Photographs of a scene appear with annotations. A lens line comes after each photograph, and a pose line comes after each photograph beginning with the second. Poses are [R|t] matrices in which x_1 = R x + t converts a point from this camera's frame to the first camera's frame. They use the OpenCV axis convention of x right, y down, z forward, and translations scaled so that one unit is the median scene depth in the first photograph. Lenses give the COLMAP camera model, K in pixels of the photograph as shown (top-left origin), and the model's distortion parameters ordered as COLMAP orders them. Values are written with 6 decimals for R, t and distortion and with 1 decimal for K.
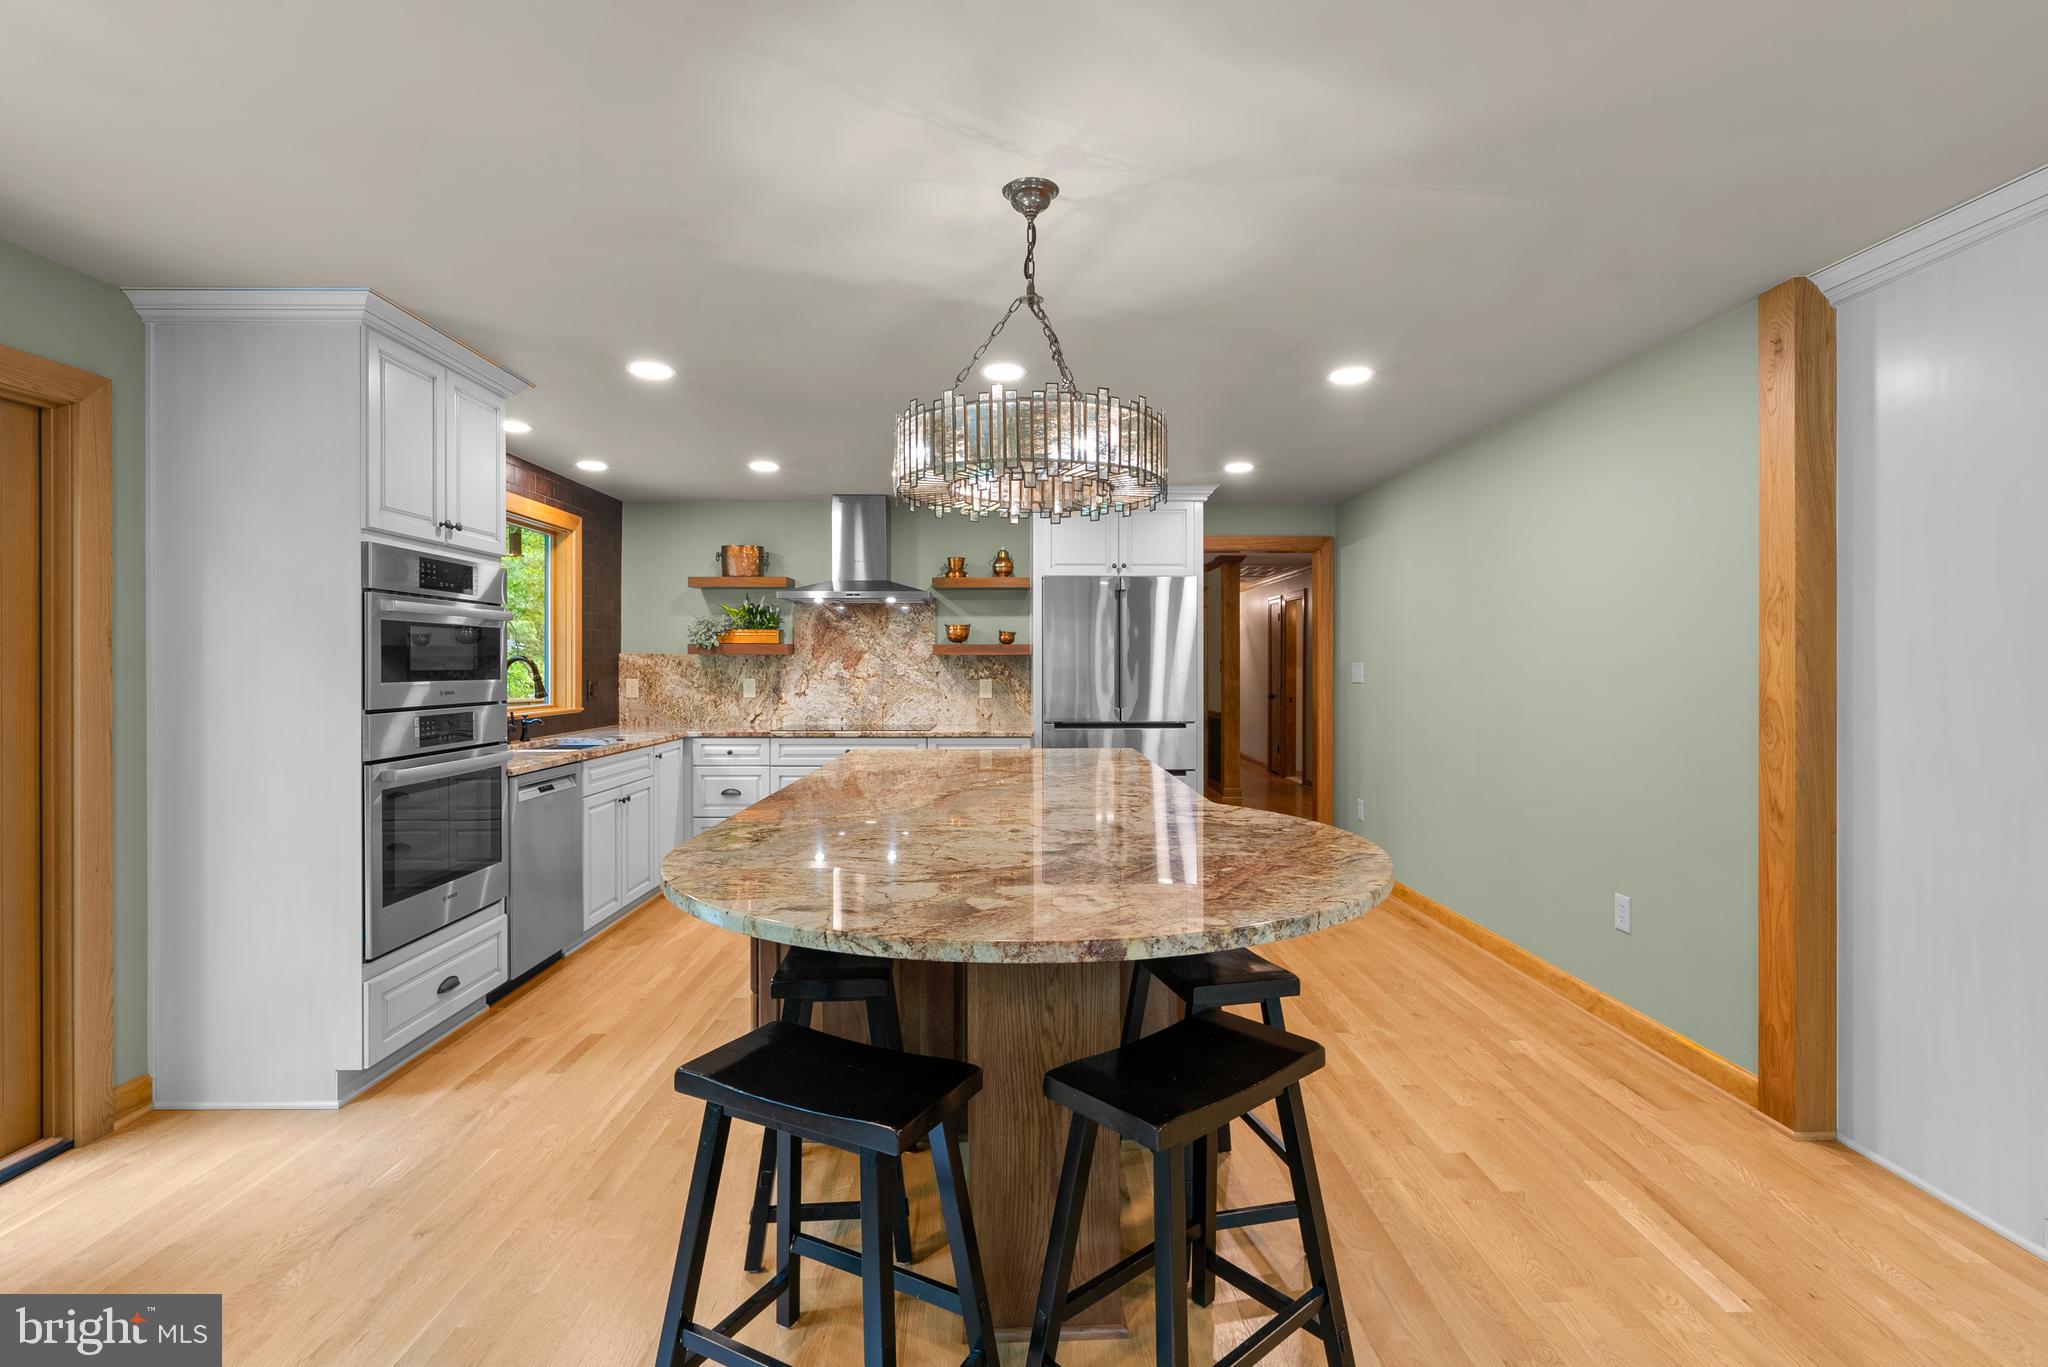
lens RADIAL K [[947.5, 0, 1009.5], [0, 947.5, 680.6], [0, 0, 1]] dist [-0.002993, 0.000438]
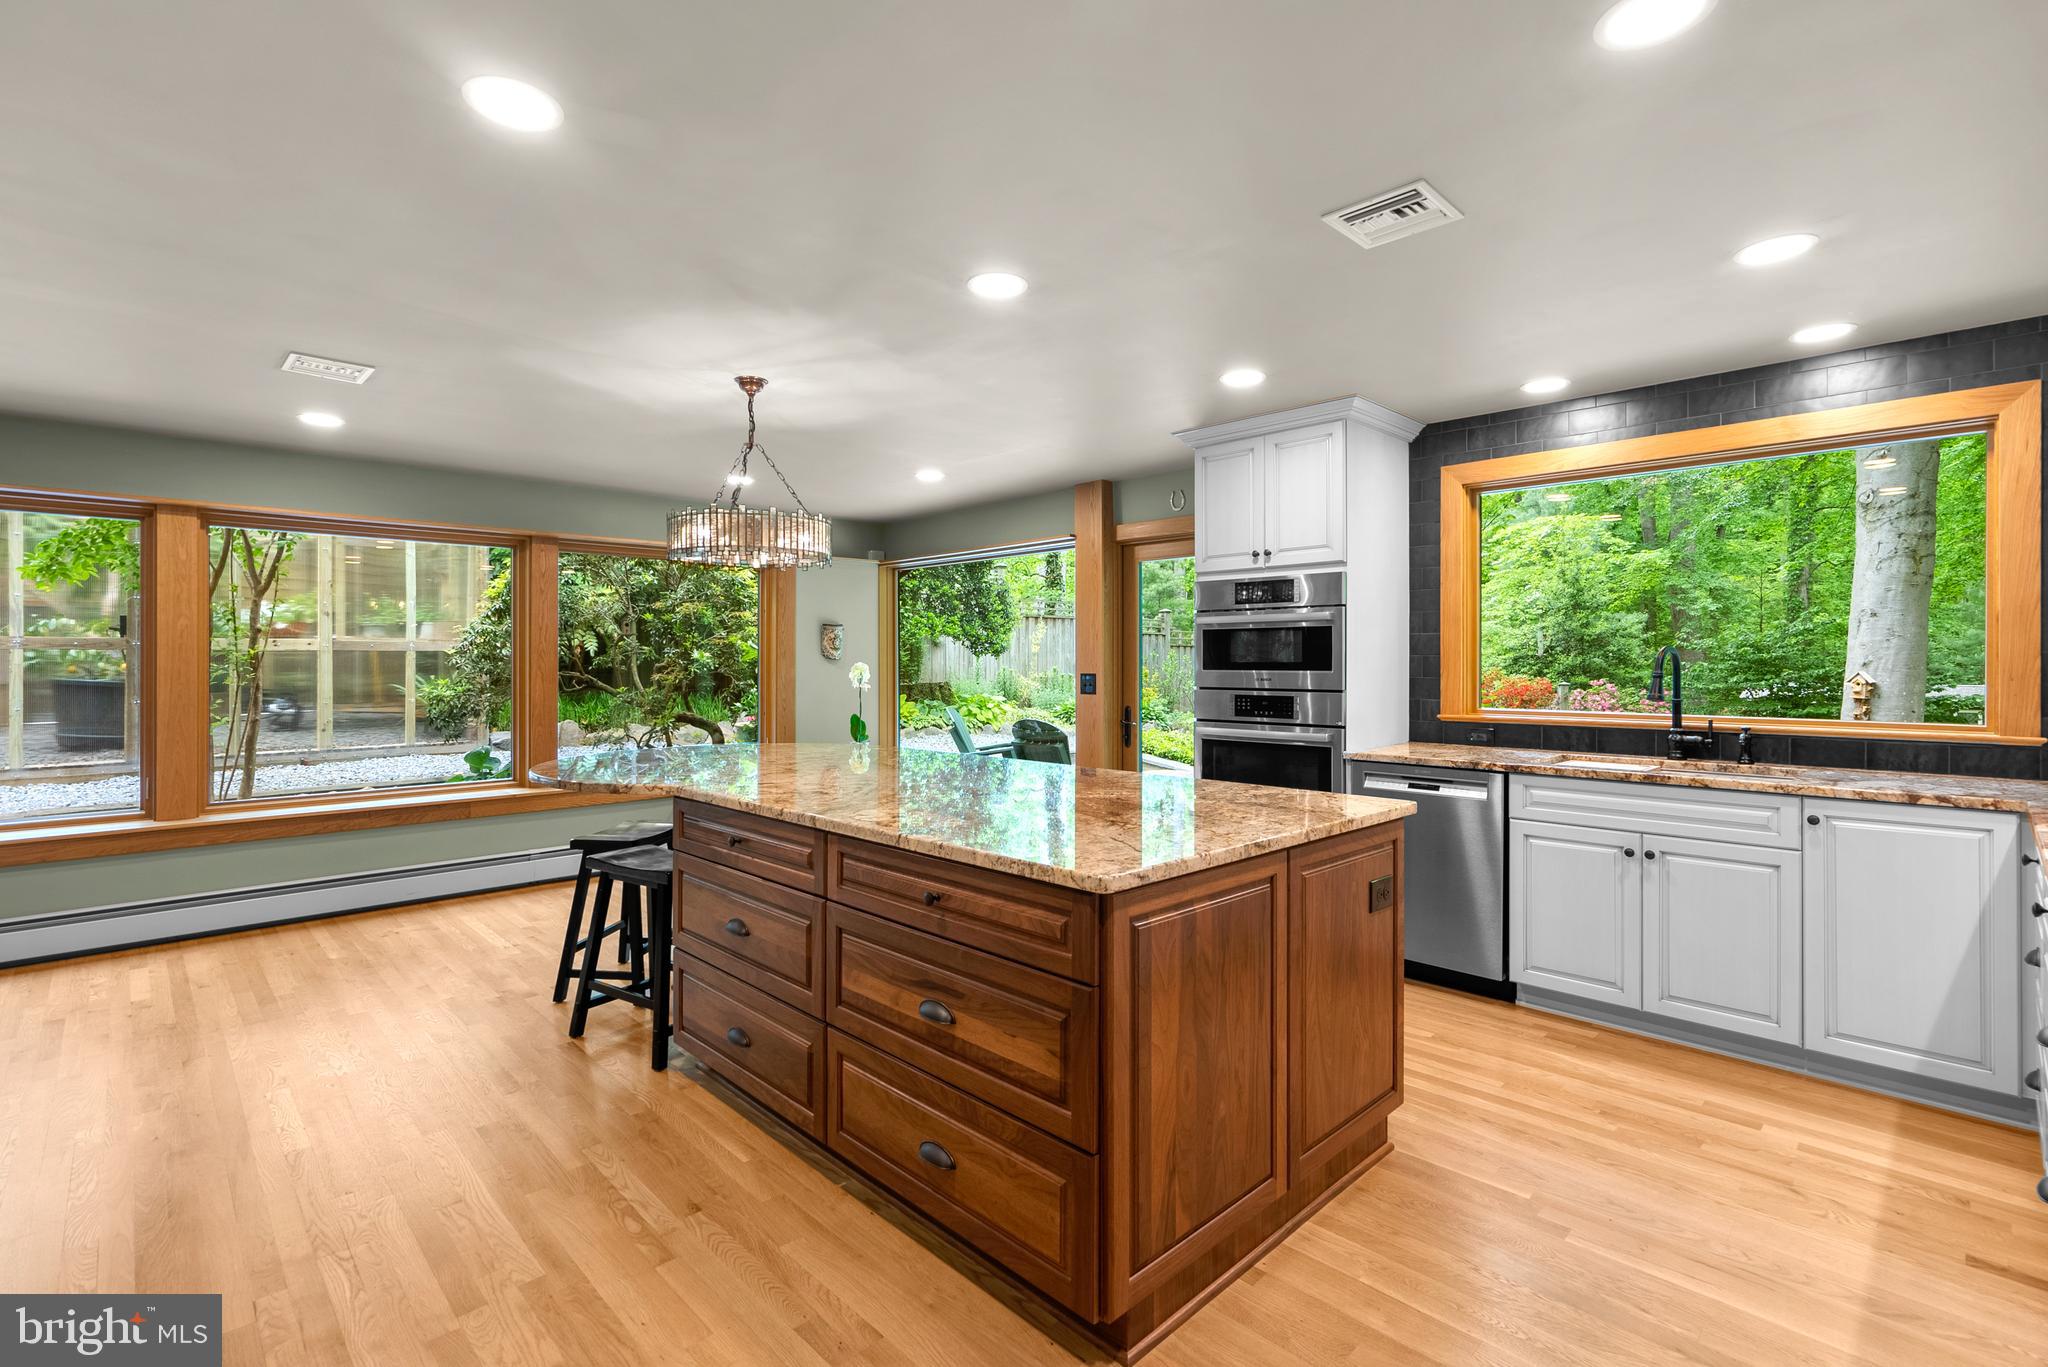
lens RADIAL K [[946.1, 0, 1015.4], [0, 946.1, 670.1], [0, 0, 1]] dist [-0.000798, 0.000451]
pose [[-0.730811, 0.007352, -0.682540, 0.487164], [-0.009946, 0.999721, 0.021418, -0.021512], [0.682507, 0.022441, -0.730534, 1.490796]]
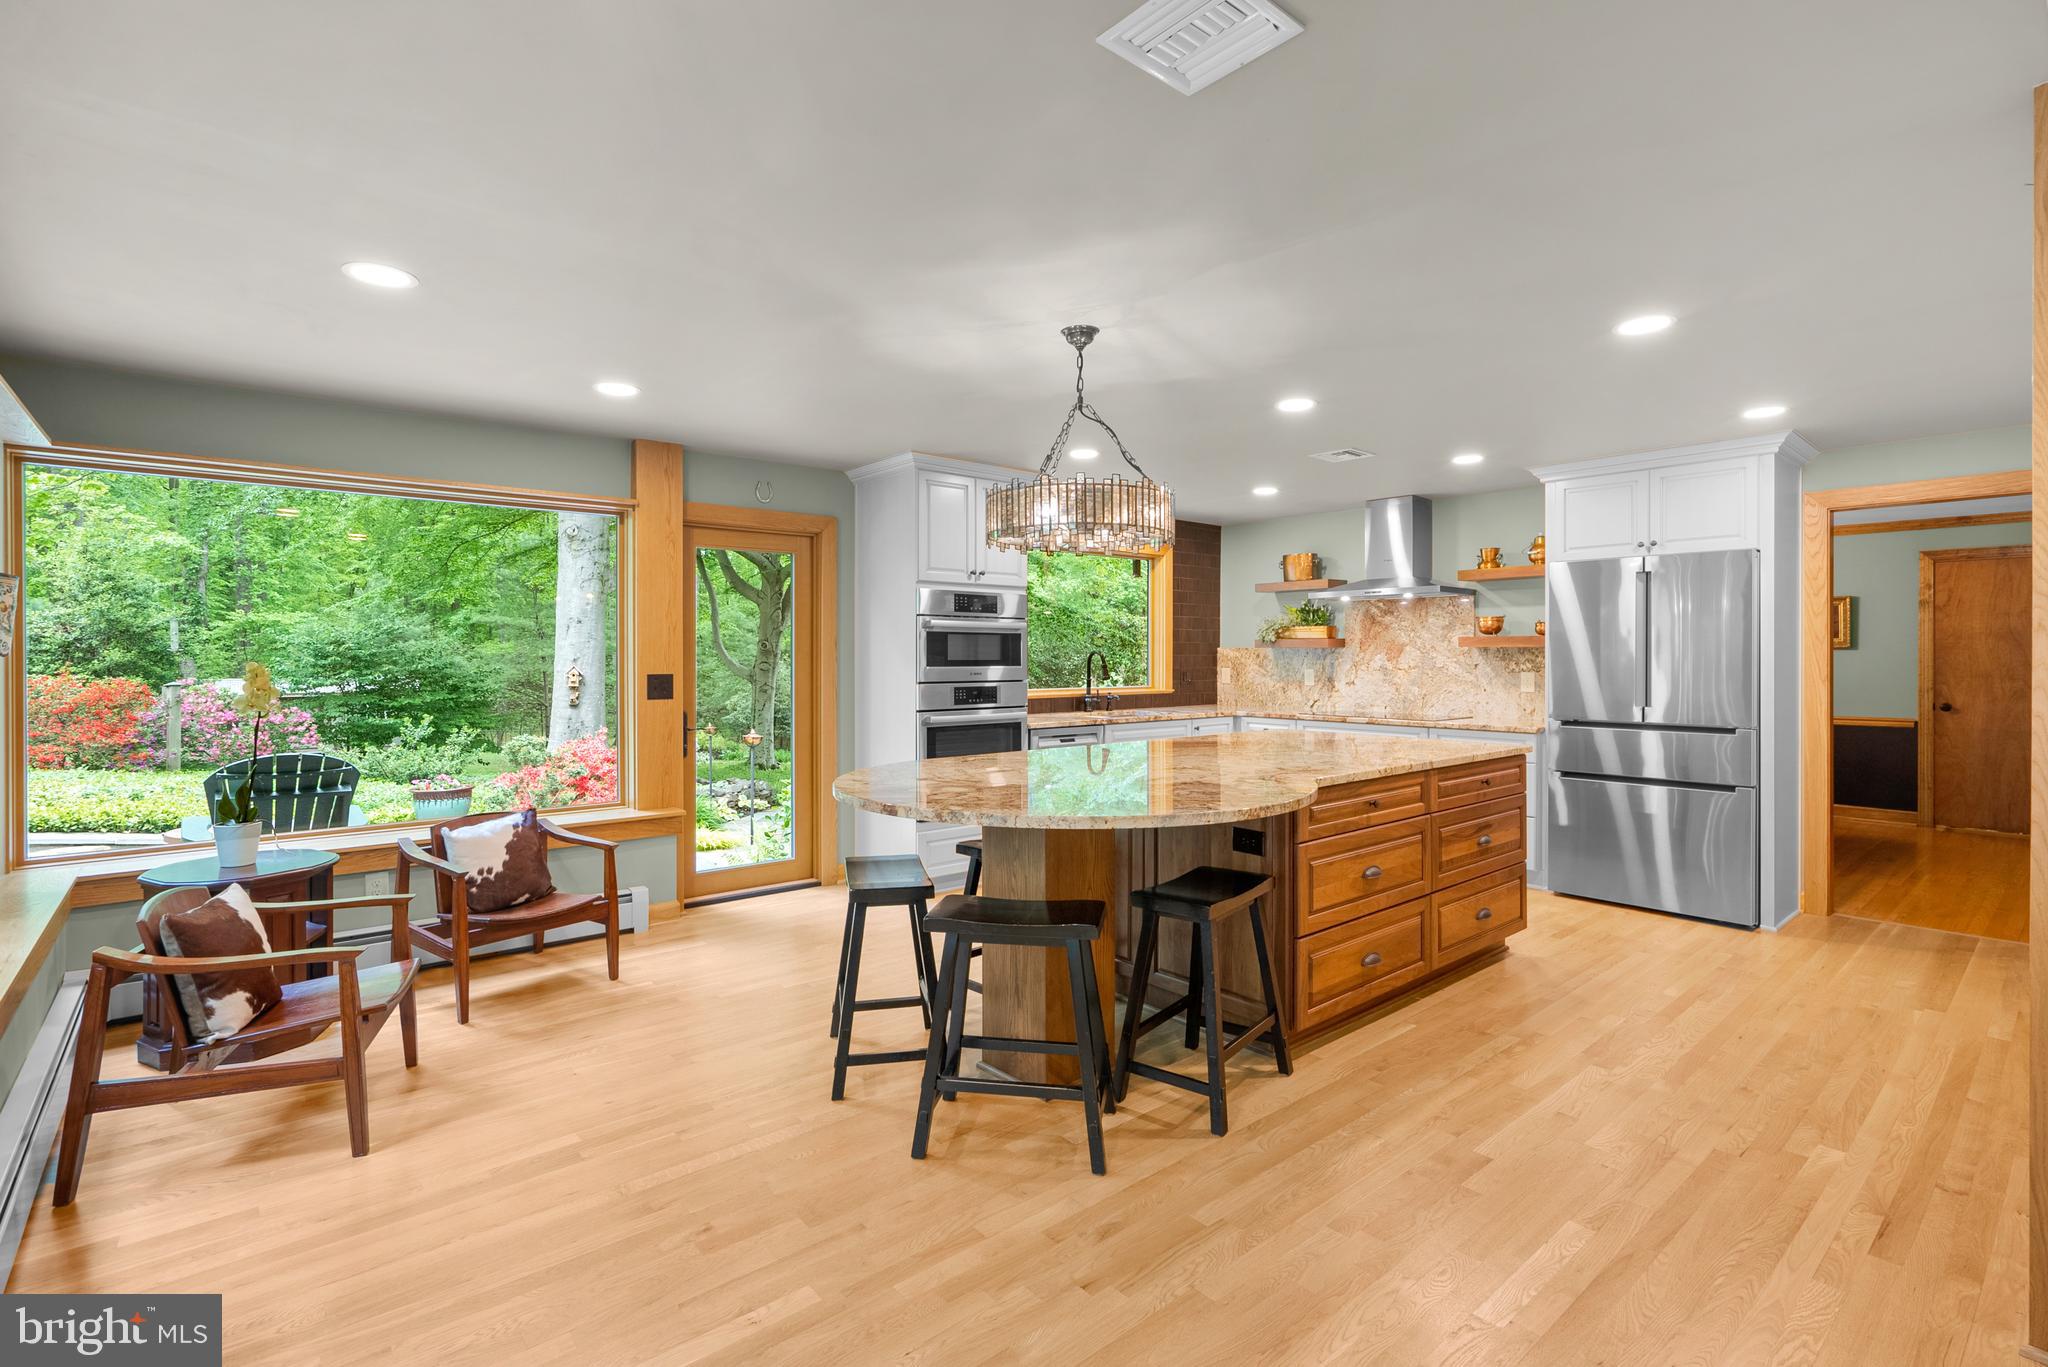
lens RADIAL K [[946.1, 0, 1015.4], [0, 946.1, 670.1], [0, 0, 1]] dist [-0.000798, 0.000451]
pose [[0.634498, 0.012071, -0.772831, 0.630919], [-0.014057, 0.999893, 0.004076, -0.000526], [0.772797, 0.008277, 0.634599, -0.000495]]
